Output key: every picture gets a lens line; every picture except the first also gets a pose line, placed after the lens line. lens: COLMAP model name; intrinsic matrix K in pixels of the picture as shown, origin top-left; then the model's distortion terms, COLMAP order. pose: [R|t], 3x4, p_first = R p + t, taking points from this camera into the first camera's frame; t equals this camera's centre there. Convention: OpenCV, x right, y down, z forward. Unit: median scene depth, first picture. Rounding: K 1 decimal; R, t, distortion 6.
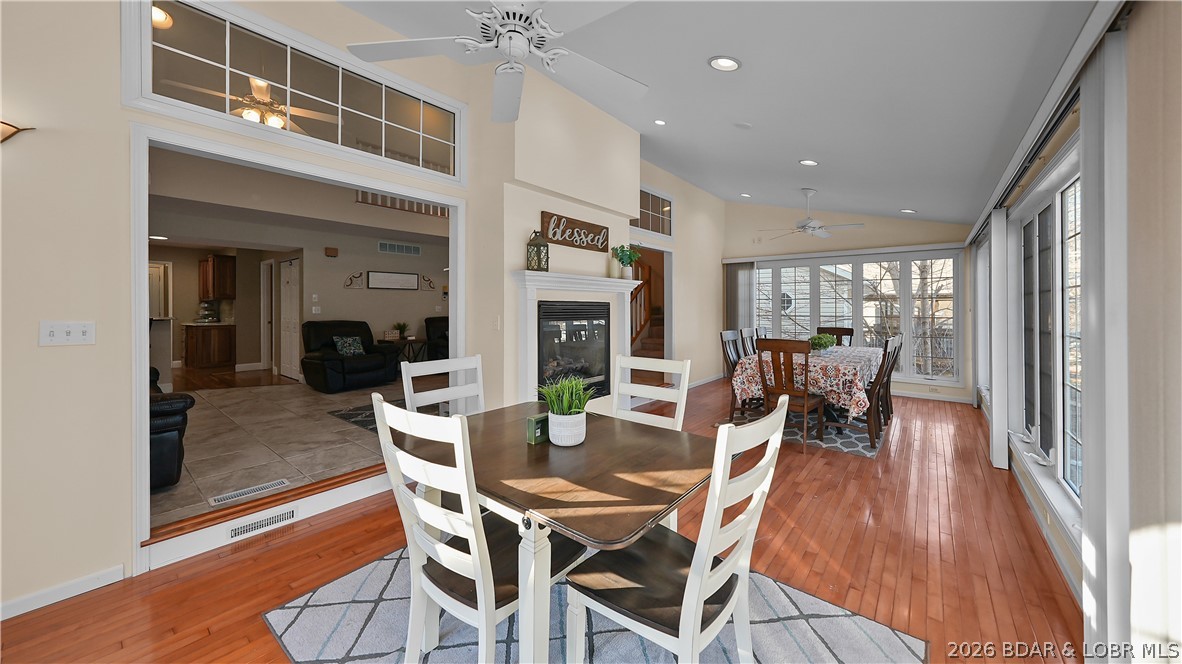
lens RADIAL K [[413.6, 0, 591.6], [0, 413.6, 307.4], [0, 0, 1]] dist [0.000400, 0.000057]
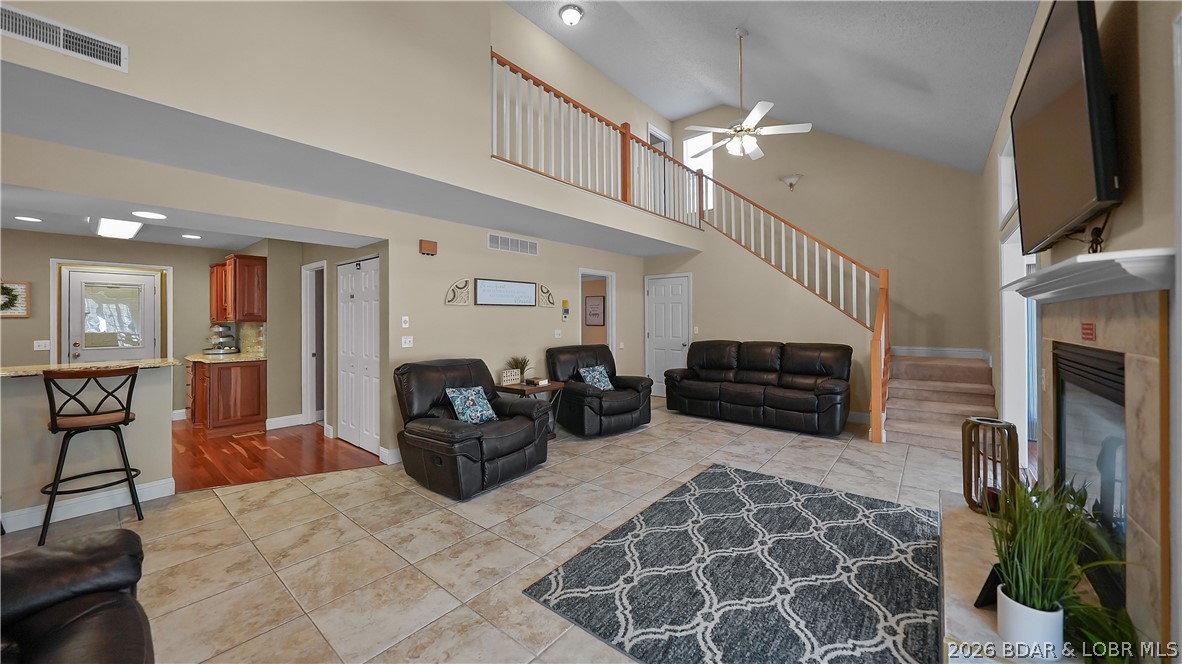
lens RADIAL K [[418.1, 0, 591.2], [0, 418.1, 316.8], [0, 0, 1]] dist [-0.002979, -0.000052]
pose [[0.999991, -0.003155, -0.002717, -0.461218], [0.003143, 0.999986, -0.004369, -0.031817], [0.002731, 0.004360, 0.999987, 0.451394]]
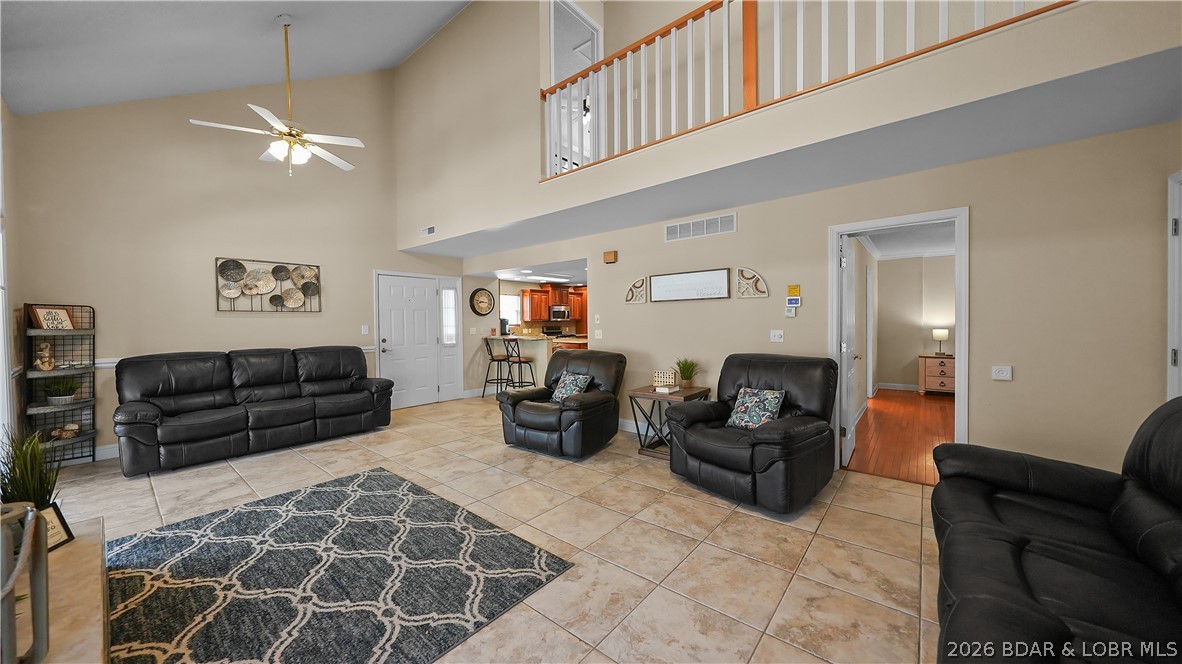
lens RADIAL K [[405.3, 0, 592.9], [0, 405.3, 328.9], [0, 0, 1]] dist [0.000167, 0.000170]
pose [[-0.006000, 0.021949, -0.999741, 0.126044], [0.014206, 0.999660, 0.021862, -0.025498], [0.999881, -0.014071, -0.006310, 1.170723]]
